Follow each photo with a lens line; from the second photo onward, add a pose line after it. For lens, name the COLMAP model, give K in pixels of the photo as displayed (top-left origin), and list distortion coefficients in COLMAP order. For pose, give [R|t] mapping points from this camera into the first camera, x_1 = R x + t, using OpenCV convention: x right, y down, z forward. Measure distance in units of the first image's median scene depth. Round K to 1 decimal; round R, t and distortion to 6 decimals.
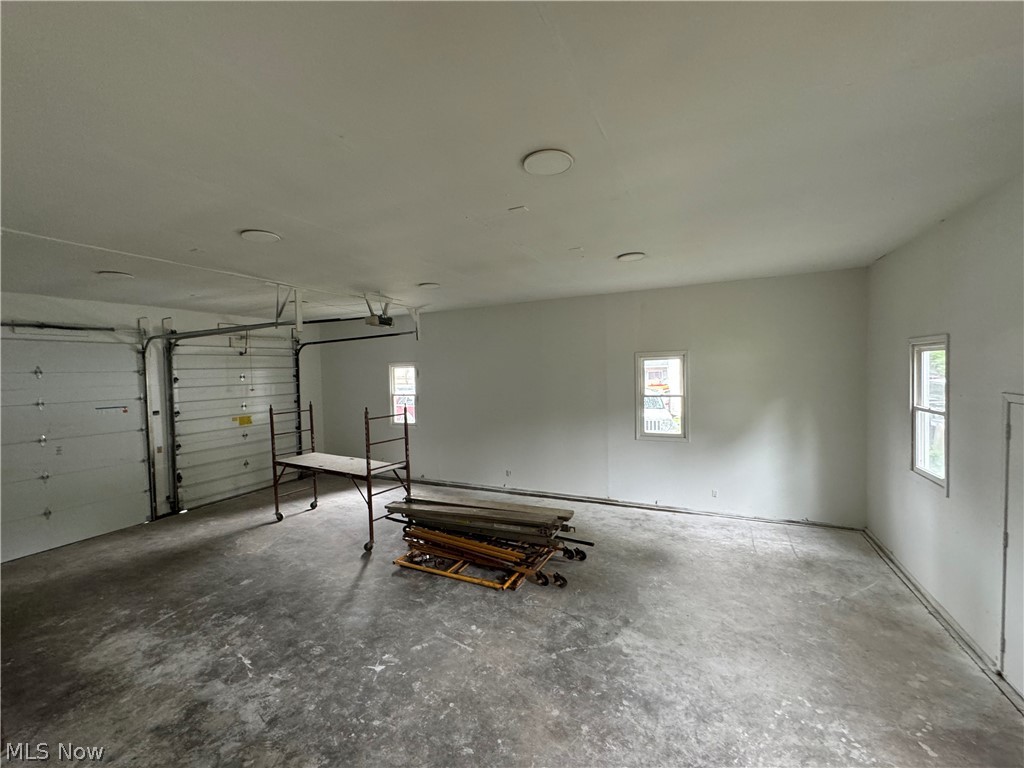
lens RADIAL K [[410.8, 0, 513.0], [0, 410.8, 383.3], [0, 0, 1]] dist [0.000998, 0.000169]
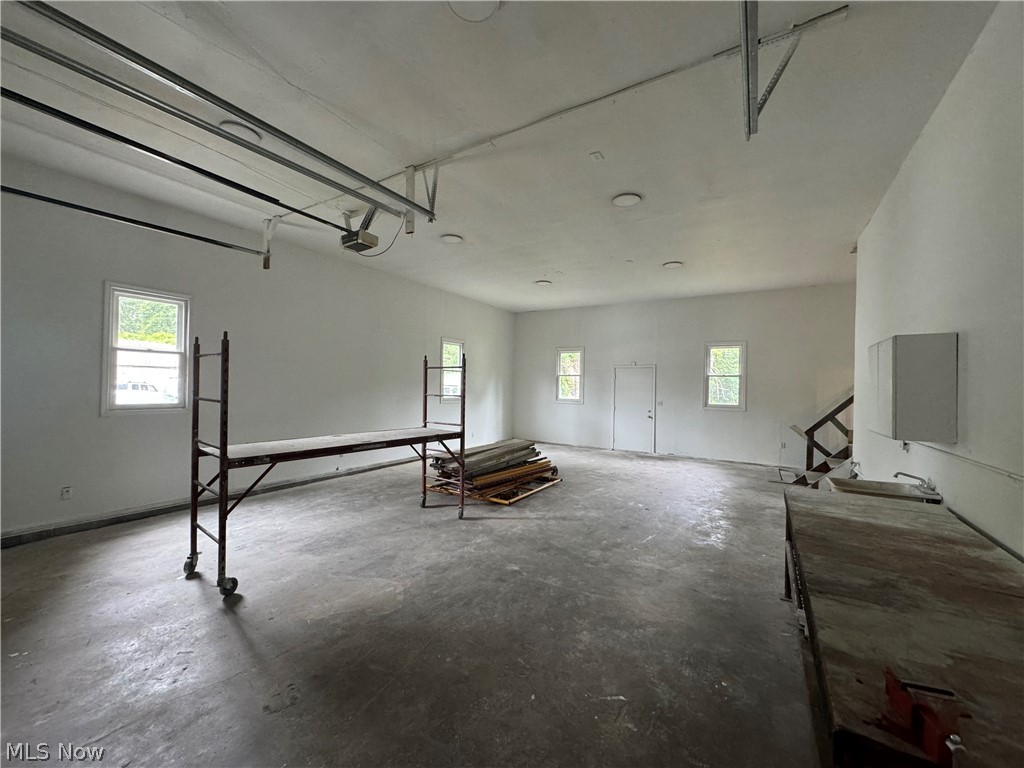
lens RADIAL K [[410.8, 0, 512.4], [0, 410.8, 383.6], [0, 0, 1]] dist [0.000998, 0.000169]
pose [[0.102241, 0.032732, 0.994221, -1.367524], [0.010134, 0.999372, -0.033944, 0.172260], [-0.994708, 0.013546, 0.101845, 0.900211]]
